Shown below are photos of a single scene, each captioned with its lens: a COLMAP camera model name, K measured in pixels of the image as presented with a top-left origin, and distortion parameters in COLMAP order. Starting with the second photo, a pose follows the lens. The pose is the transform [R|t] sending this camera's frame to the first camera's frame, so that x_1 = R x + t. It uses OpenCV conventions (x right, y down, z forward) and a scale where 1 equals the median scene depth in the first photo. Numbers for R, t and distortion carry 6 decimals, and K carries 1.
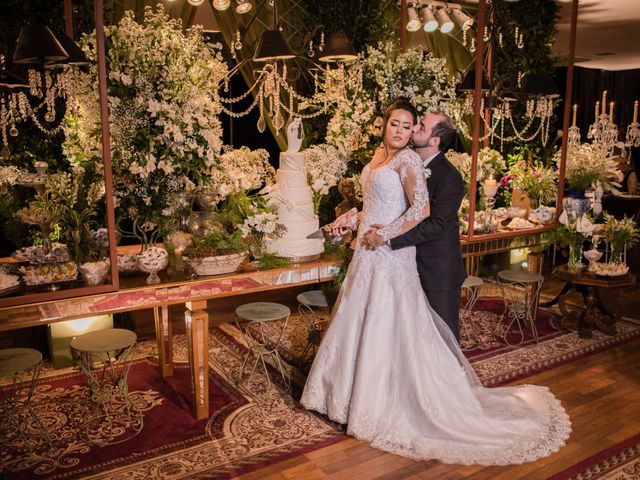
lens RADIAL K [[744.6, 0, 320.0], [0, 744.6, 240.0], [0, 0, 1]] dist [-0.063082, 0.005445]
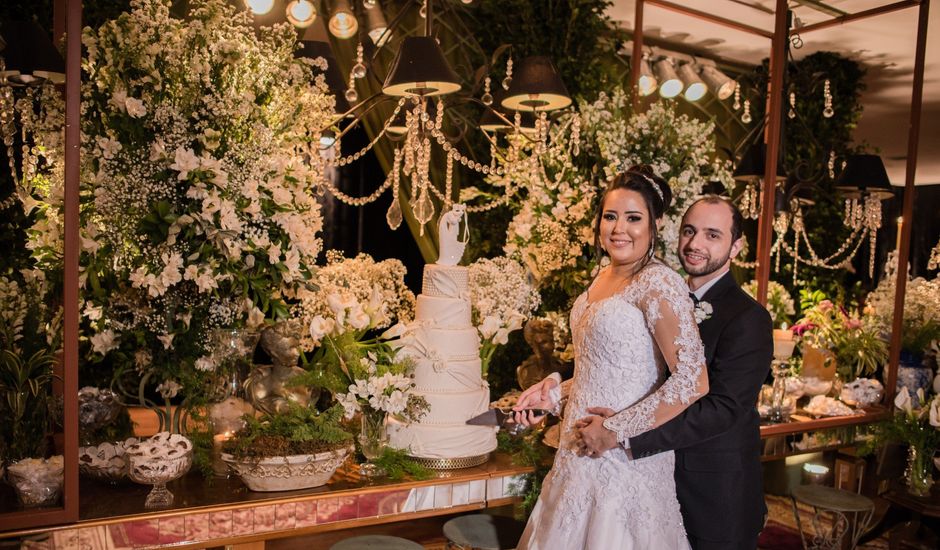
lens RADIAL K [[972.7, 0, 470.0], [0, 972.7, 275.0], [0, 0, 1]] dist [-0.070273, -0.000250]
pose [[0.999021, 0.041715, -0.014701, -0.009061], [-0.043274, 0.990576, -0.129944, -0.017749], [0.009142, 0.130453, 0.991412, 0.287849]]
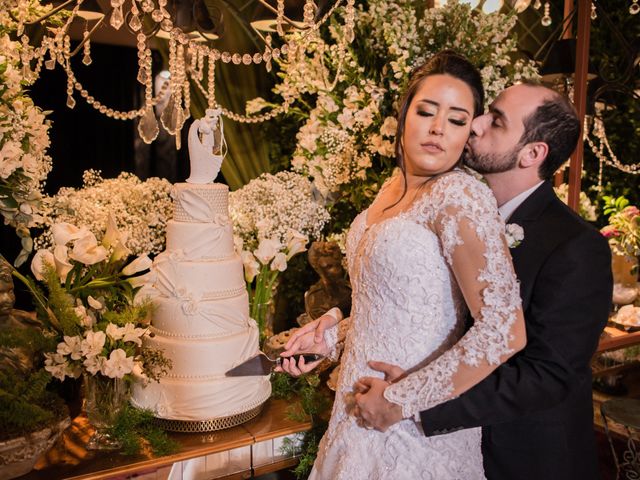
lens RADIAL K [[744.6, 0, 320.0], [0, 744.6, 240.0], [0, 0, 1]] dist [-0.063082, 0.005445]
pose [[0.999876, 0.010828, -0.011395, 0.042032], [-0.011492, 0.998139, -0.059891, -0.056703], [0.010725, 0.060015, 0.998140, 0.549952]]
